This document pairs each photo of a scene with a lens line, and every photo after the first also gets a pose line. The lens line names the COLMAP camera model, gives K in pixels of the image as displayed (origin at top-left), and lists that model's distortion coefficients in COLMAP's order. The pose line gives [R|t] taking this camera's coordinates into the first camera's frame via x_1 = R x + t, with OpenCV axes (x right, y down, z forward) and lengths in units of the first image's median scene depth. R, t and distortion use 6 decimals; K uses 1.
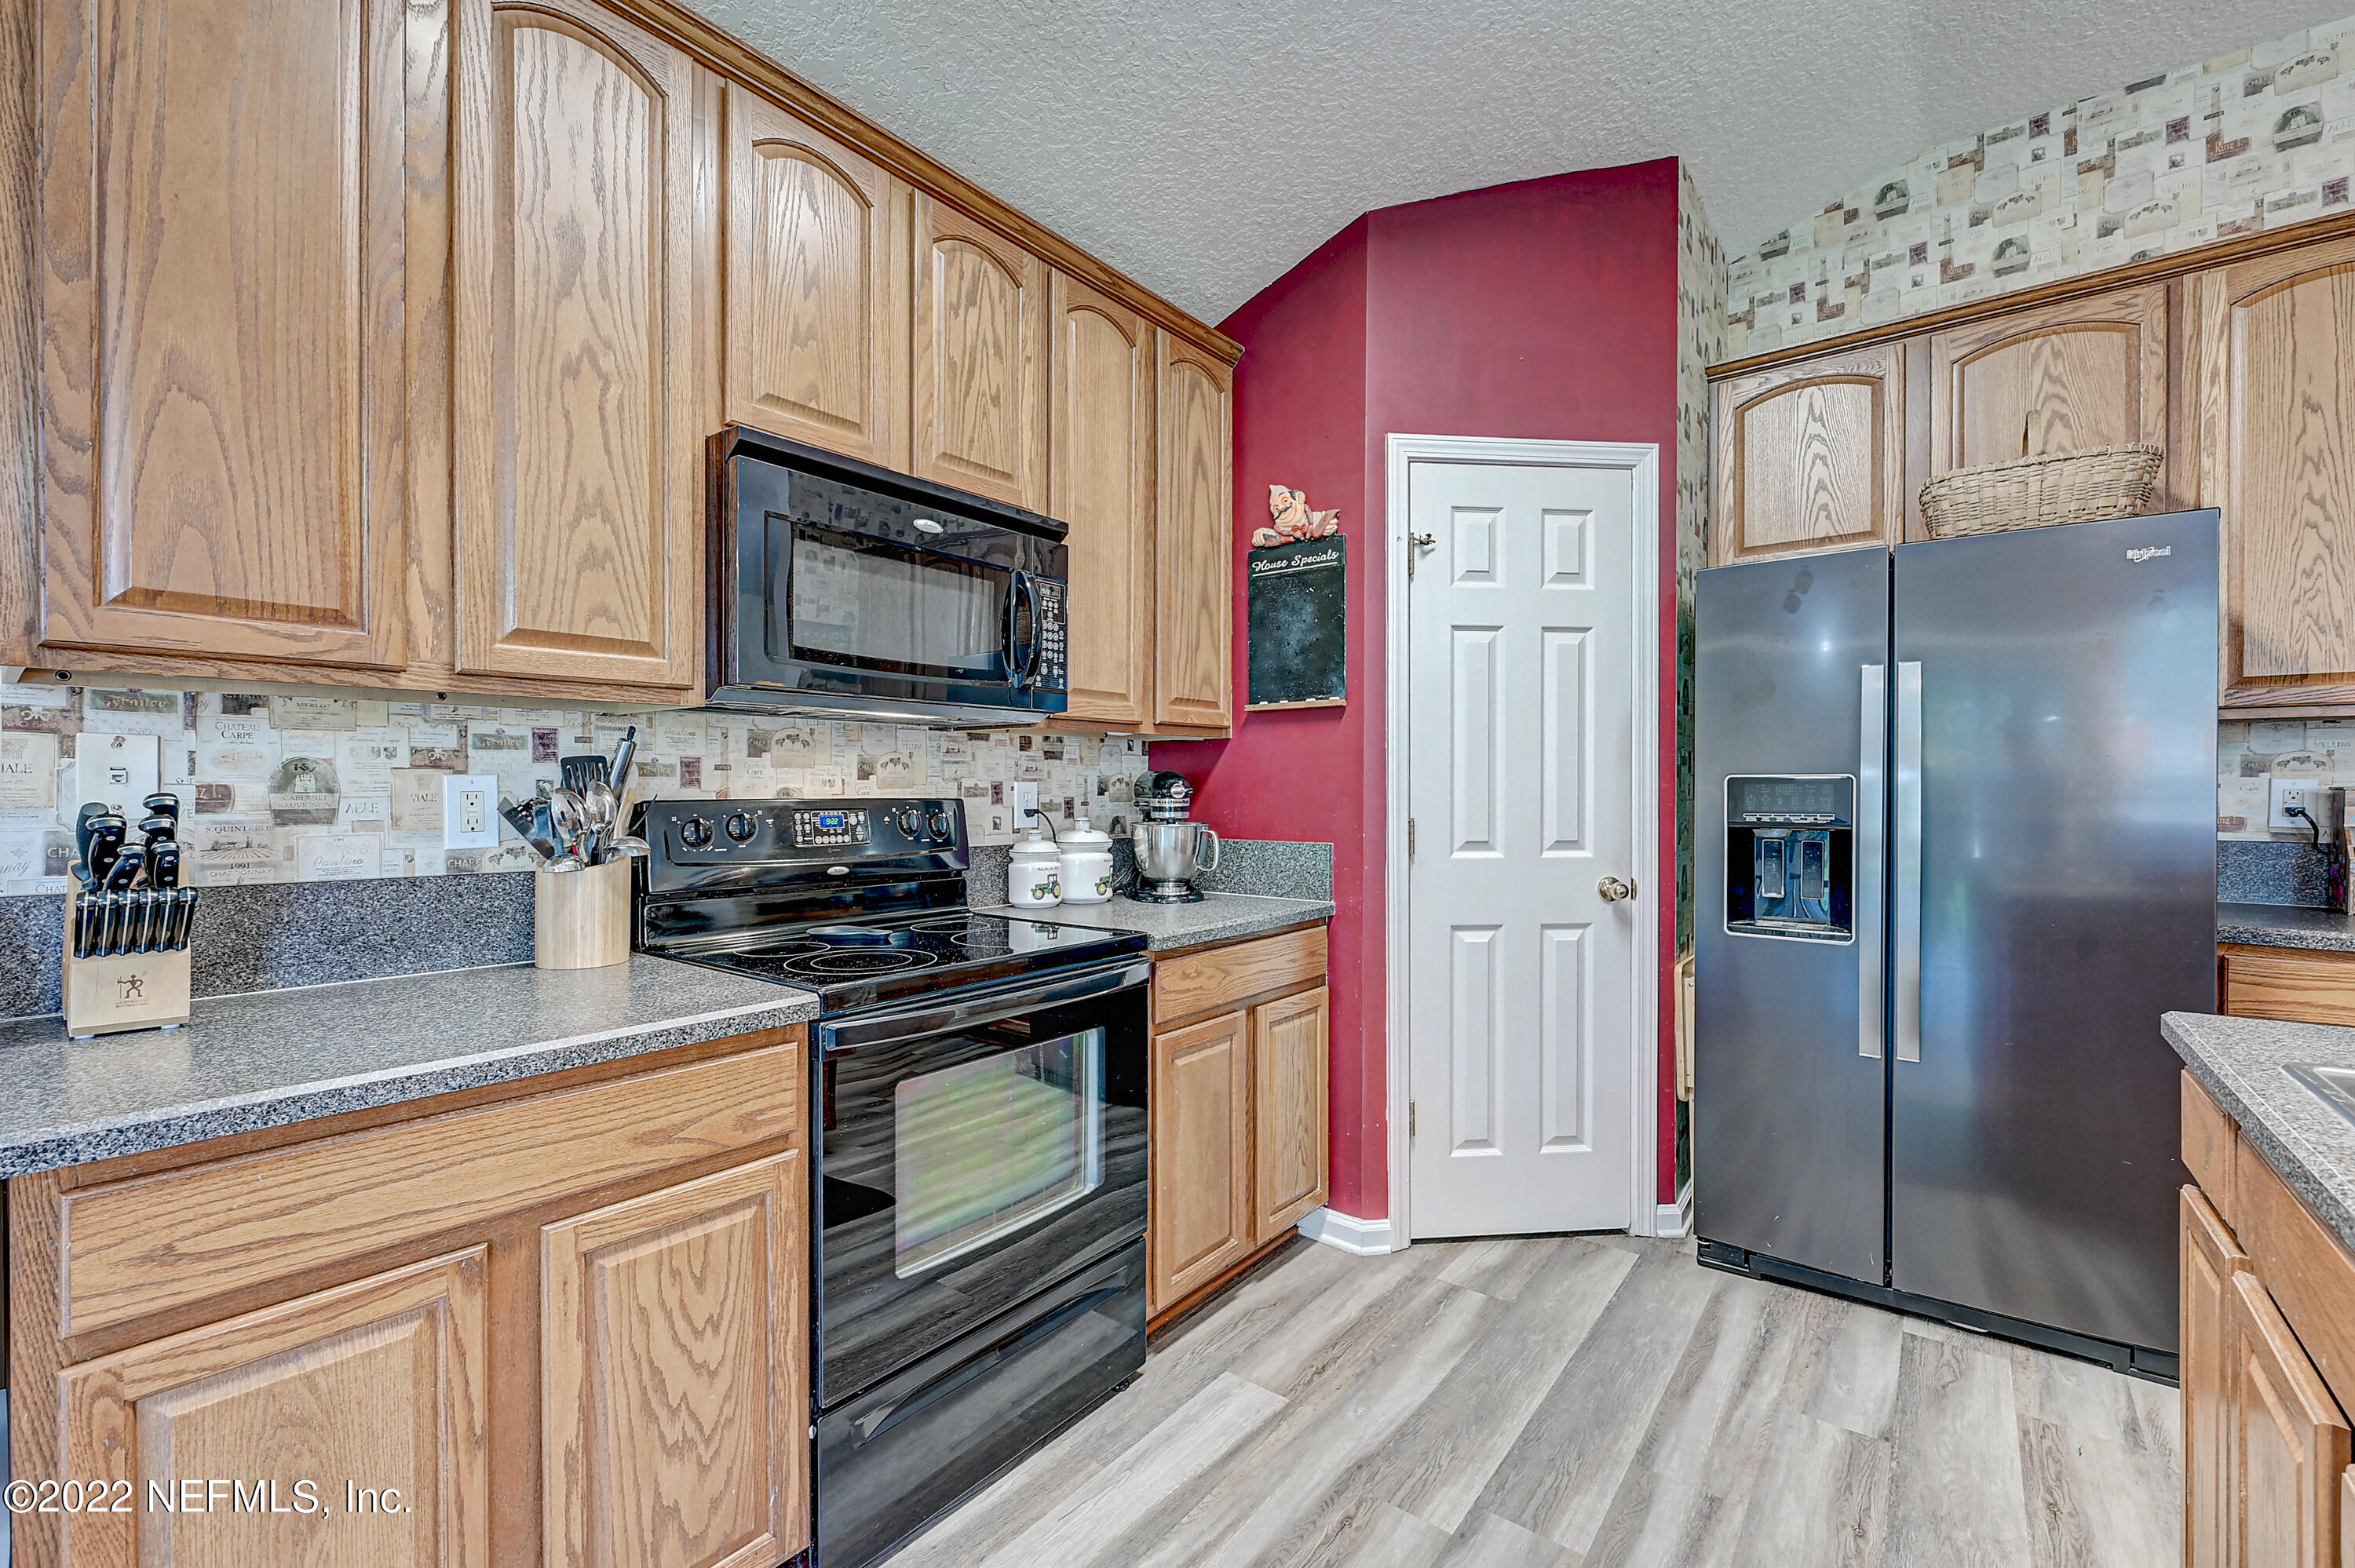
lens RADIAL K [[1030.4, 0, 1241.5], [0, 1030.4, 792.9], [0, 0, 1]] dist [-0.003580, -0.000578]
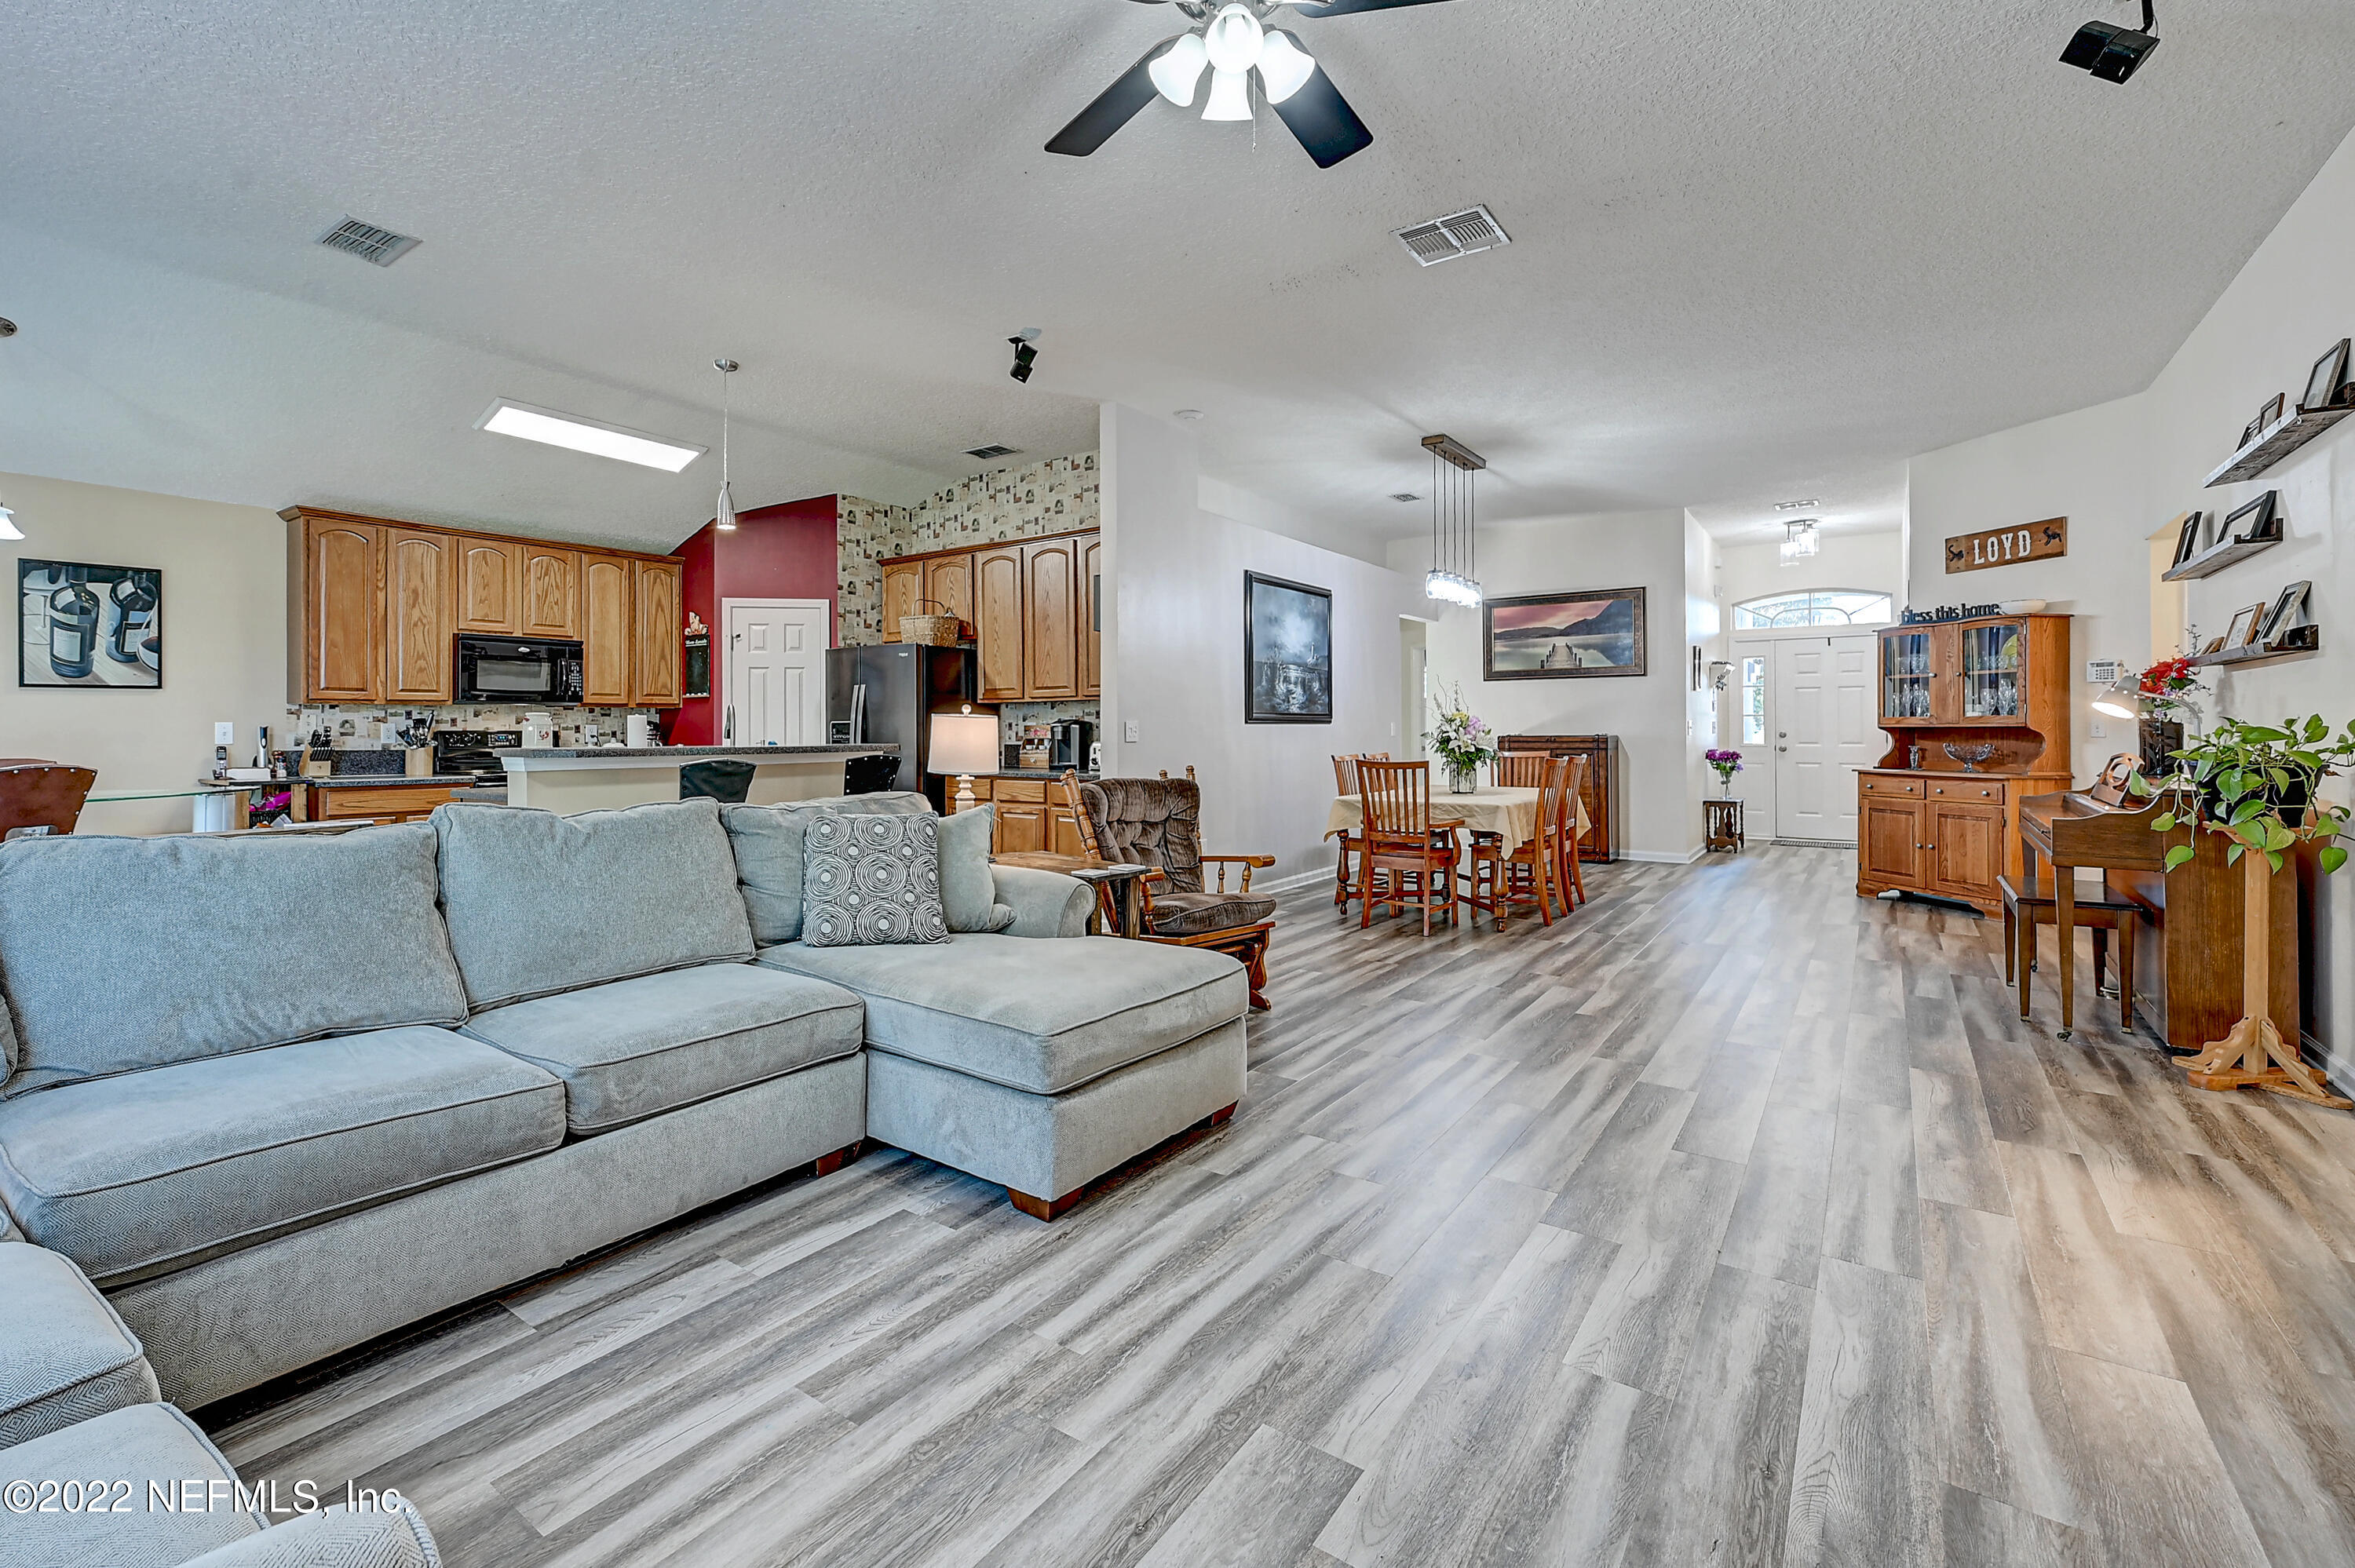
lens RADIAL K [[1021.3, 0, 1145.1], [0, 1021.3, 724.6], [0, 0, 1]] dist [-0.001301, 0.000001]
pose [[0.999646, -0.002218, 0.026496, 1.592146], [0.002505, 0.999938, -0.010809, 0.028478], [-0.026471, 0.010871, 0.999590, -2.327725]]
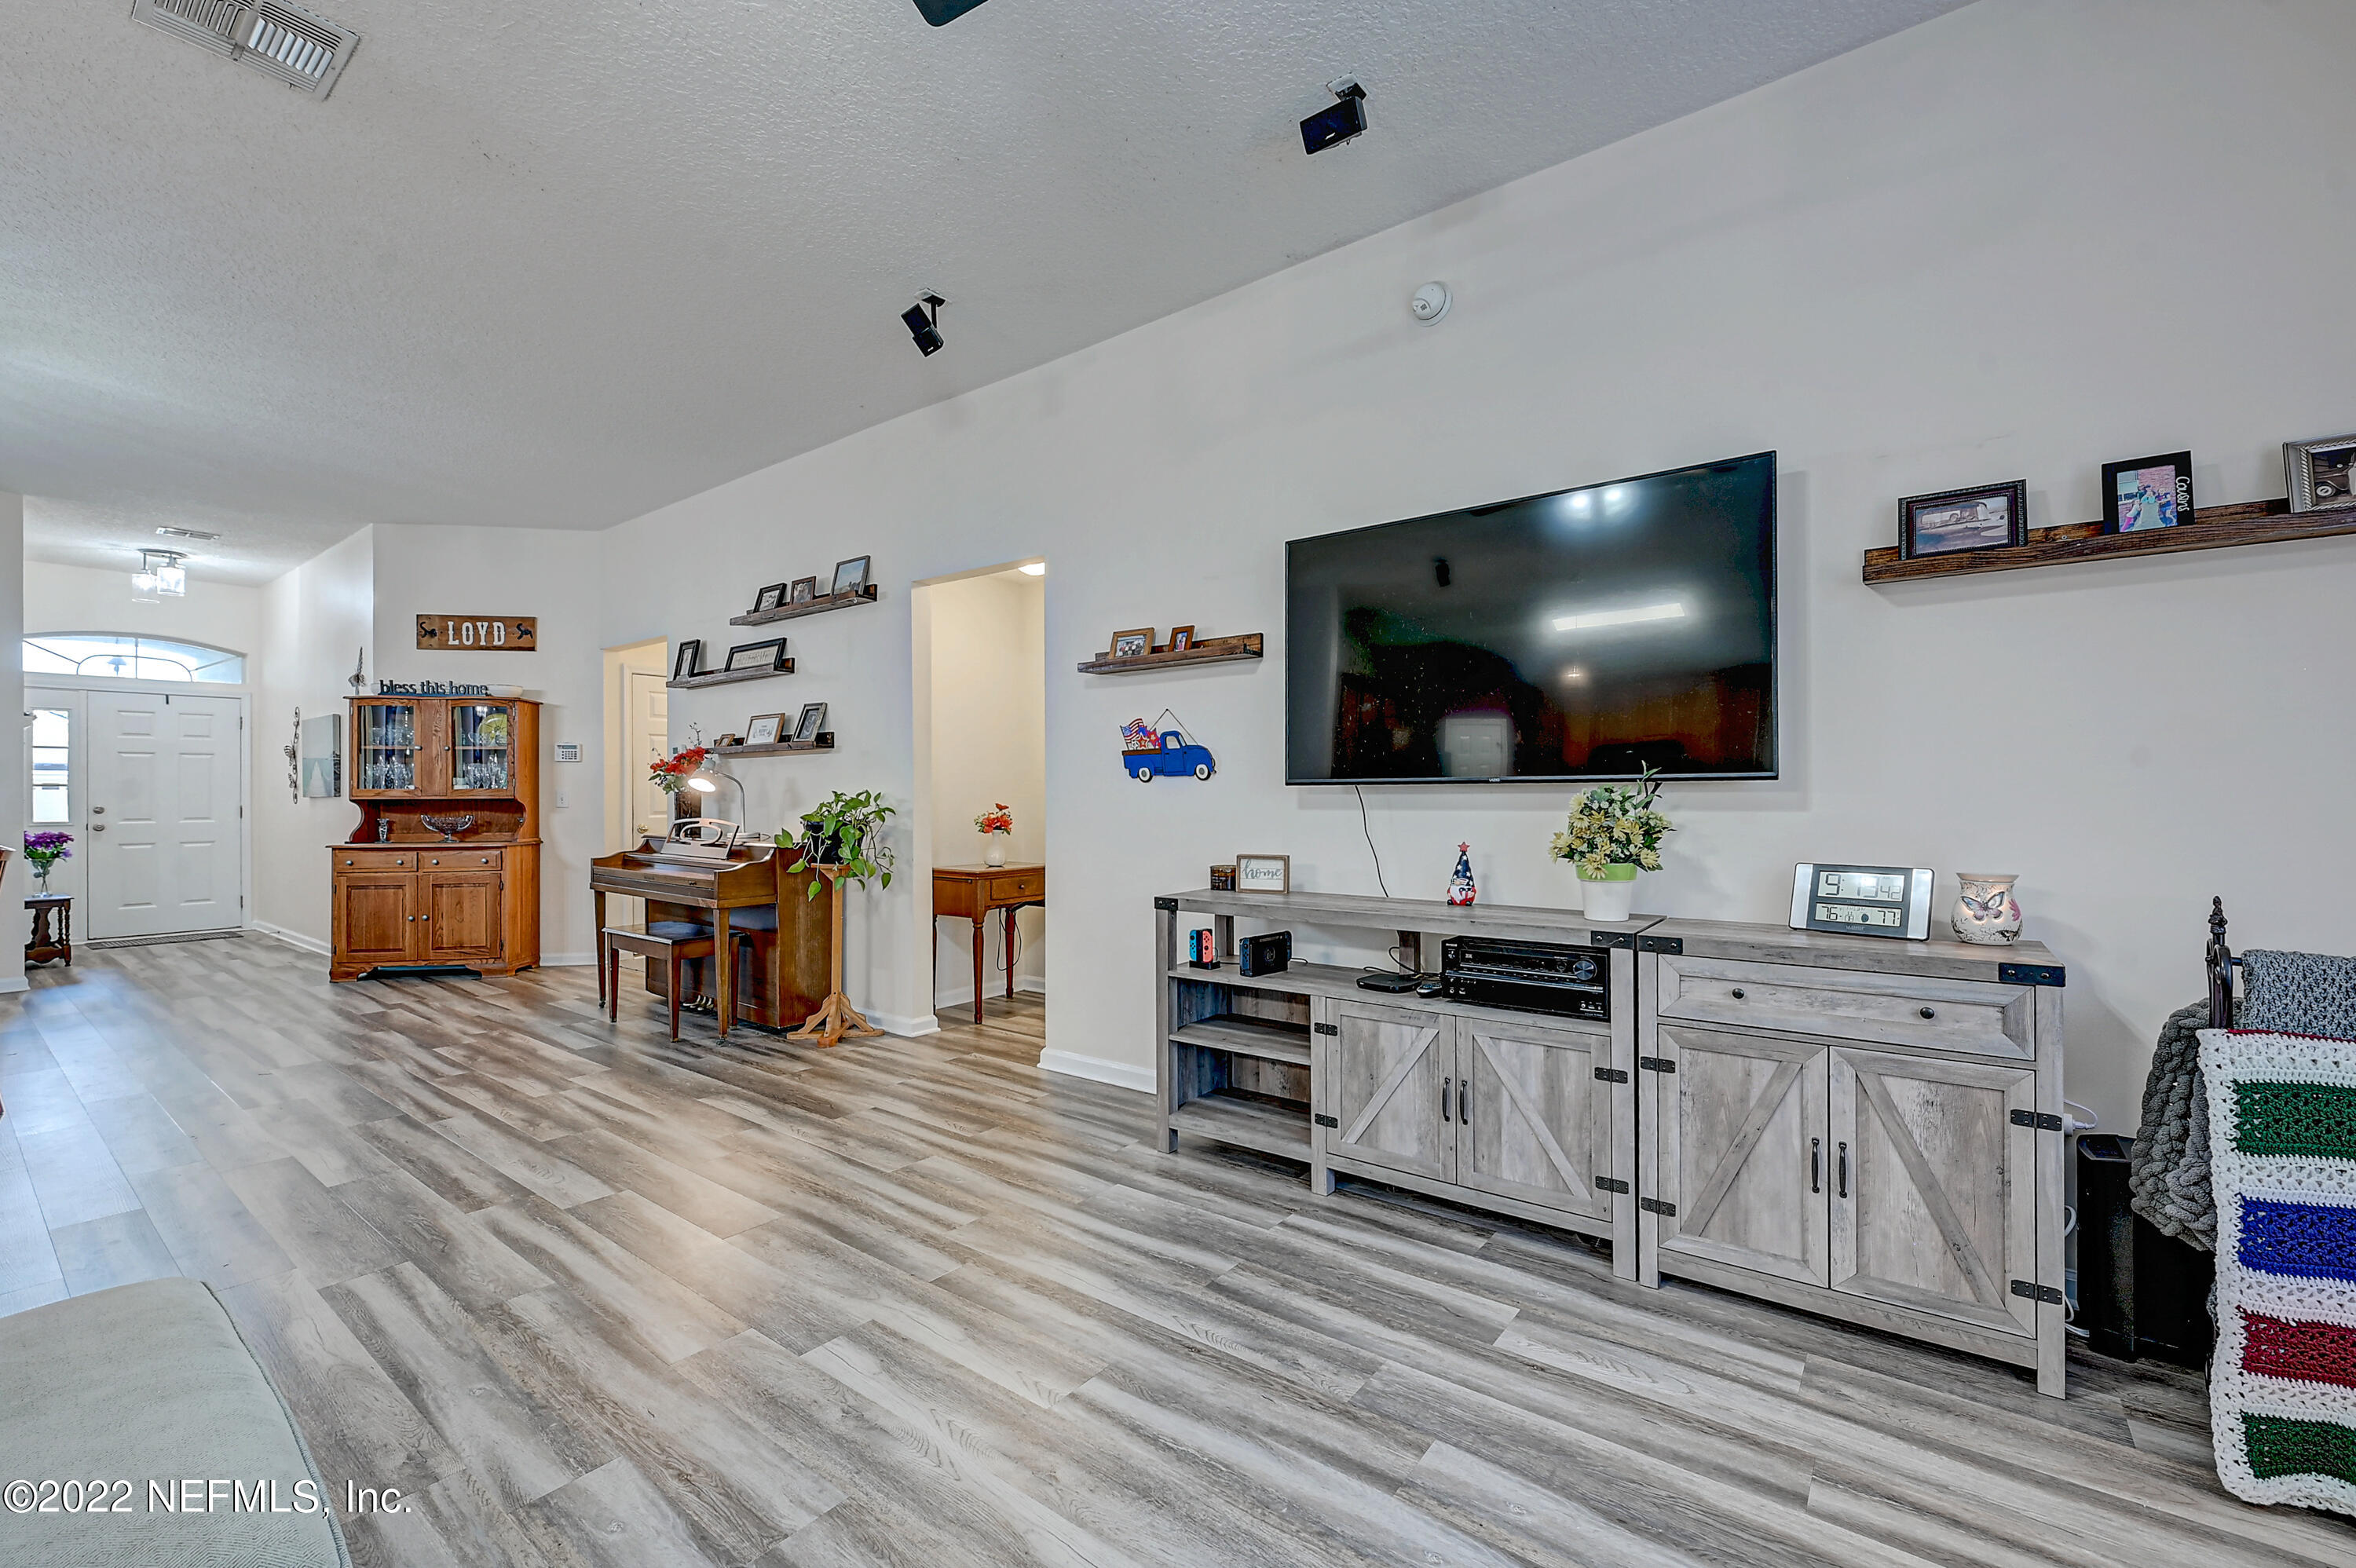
lens RADIAL K [[984.1, 0, 1134.0], [0, 984.1, 792.1], [0, 0, 1]] dist [-0.001859, -0.000323]
pose [[0.015686, 0.003862, 0.999870, 1.109918], [0.011632, 0.999924, -0.004044, 0.024022], [-0.999809, 0.011694, 0.015640, -1.572226]]
